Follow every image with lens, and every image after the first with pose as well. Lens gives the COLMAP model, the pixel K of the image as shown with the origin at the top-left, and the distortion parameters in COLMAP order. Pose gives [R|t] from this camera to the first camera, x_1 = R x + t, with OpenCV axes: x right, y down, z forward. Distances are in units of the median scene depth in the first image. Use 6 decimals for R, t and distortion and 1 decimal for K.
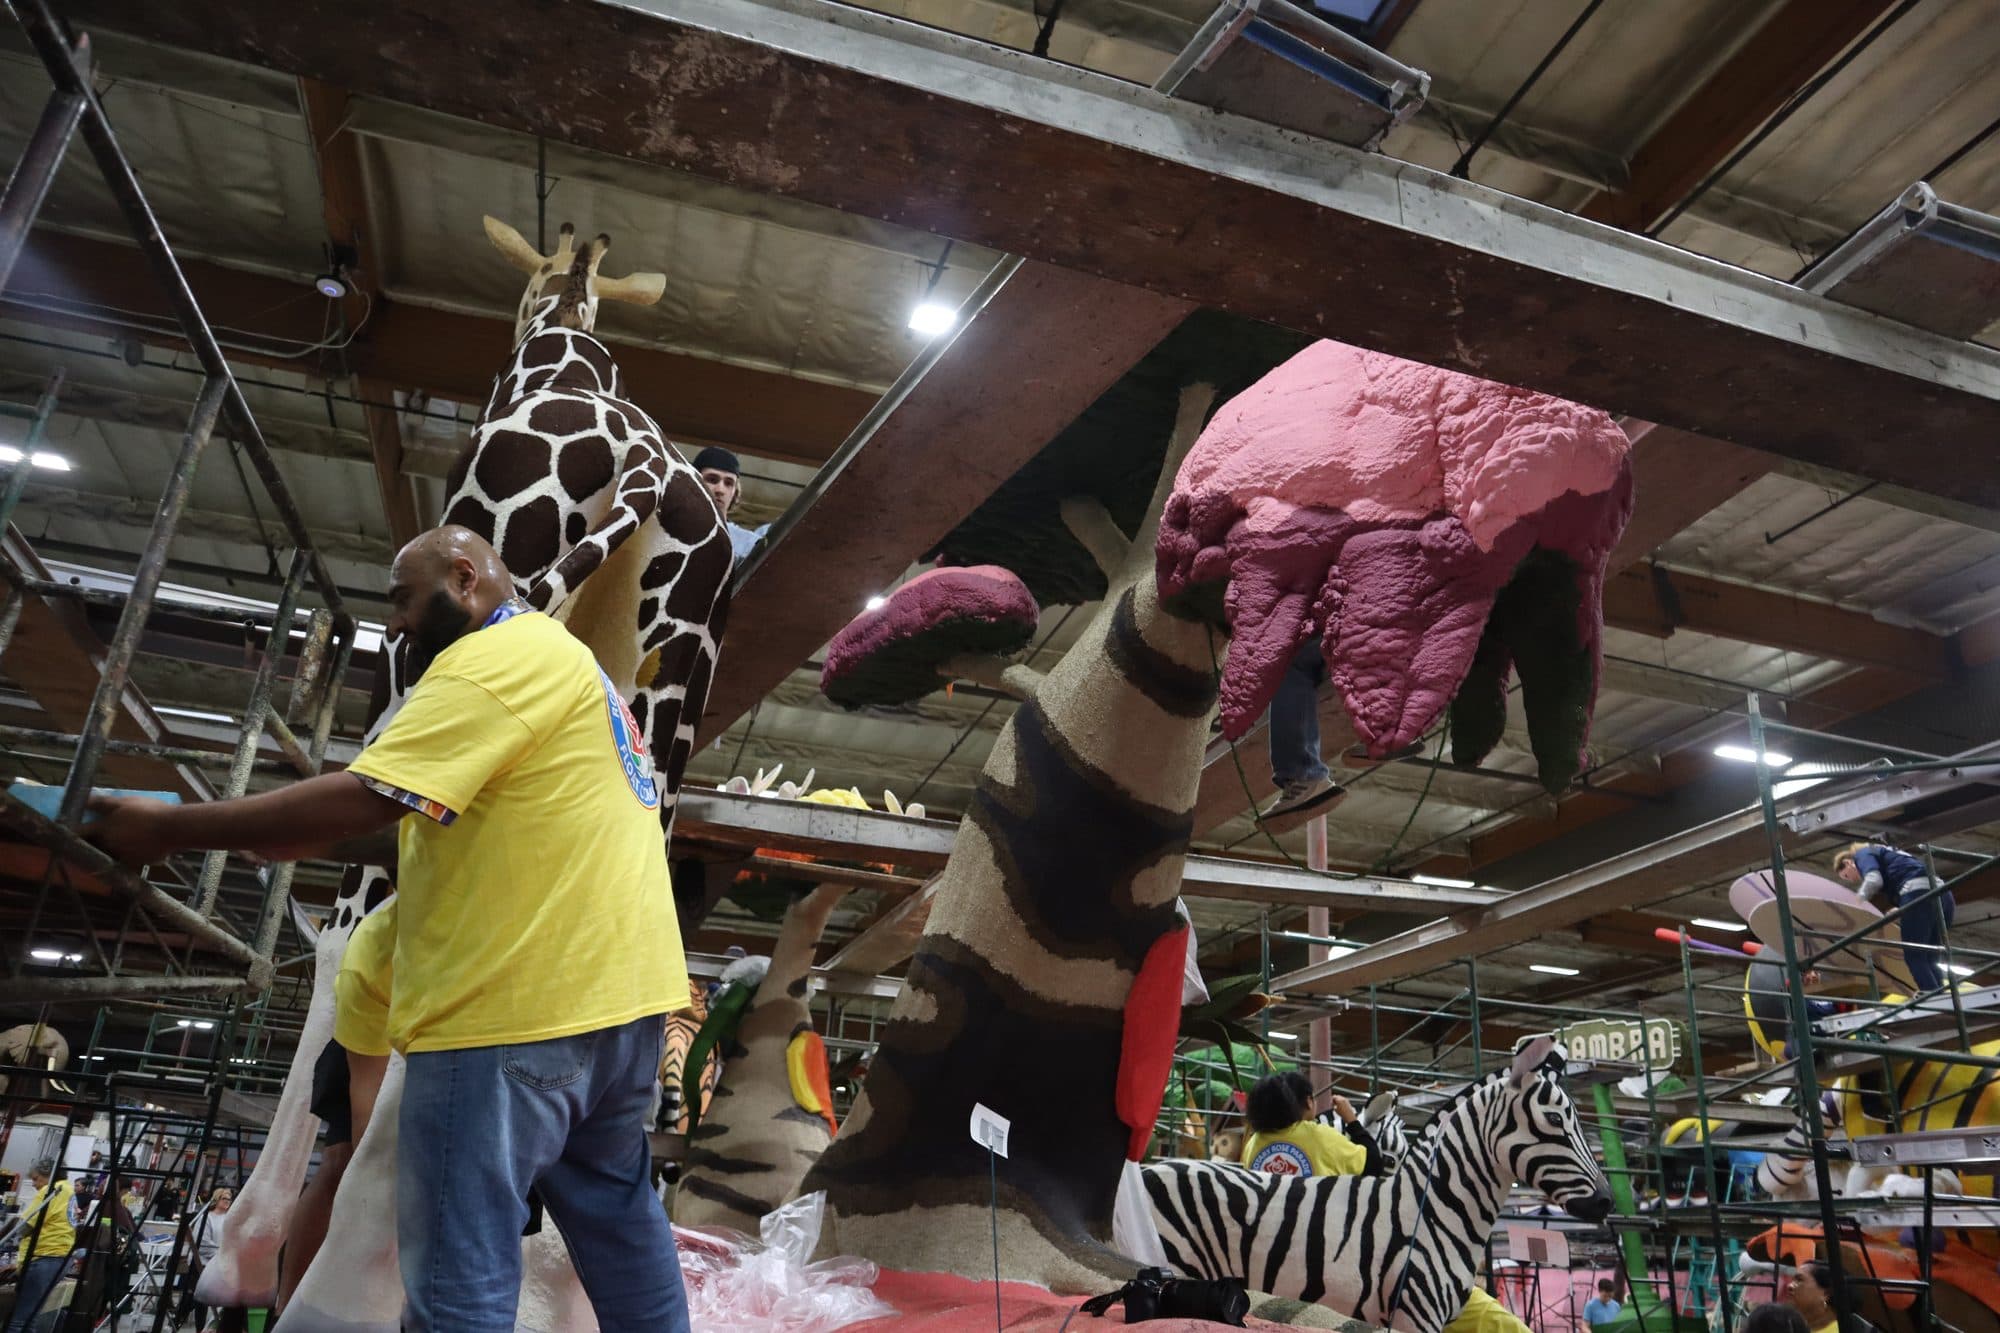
lens RADIAL K [[1394.3, 0, 1011.9], [0, 1394.3, 676.4], [0, 0, 1]] dist [-0.127413, 0.084283]
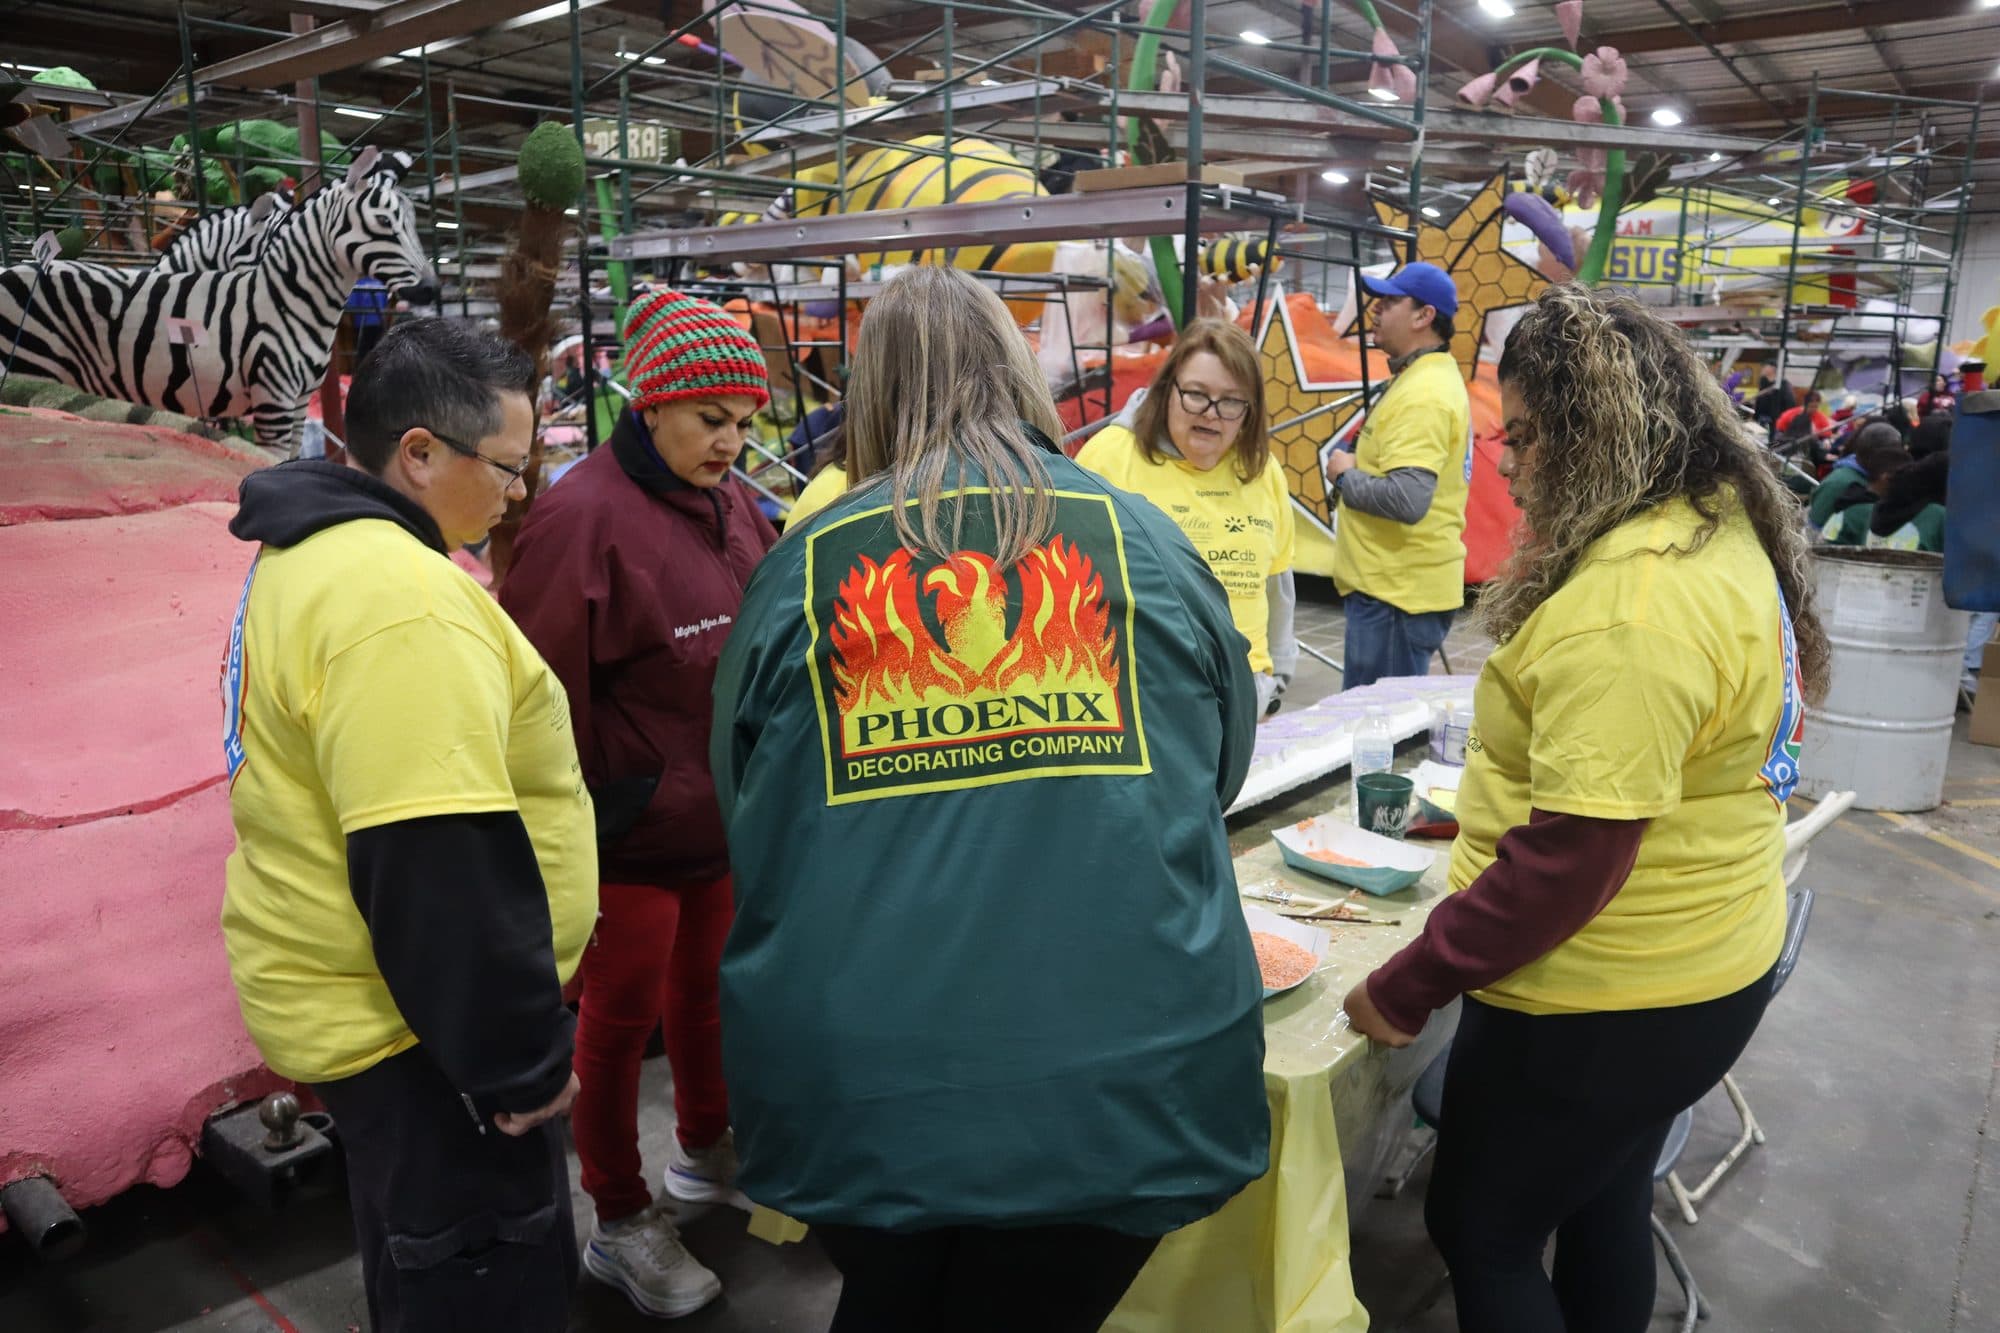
lens RADIAL K [[1394.3, 0, 1011.9], [0, 1394.3, 676.4], [0, 0, 1]] dist [-0.127413, 0.084283]
pose [[0.840722, -0.175891, 0.512102, 0.190433], [-0.170174, 0.812014, 0.558278, -0.091795], [-0.514030, -0.556503, 0.652746, -0.245874]]
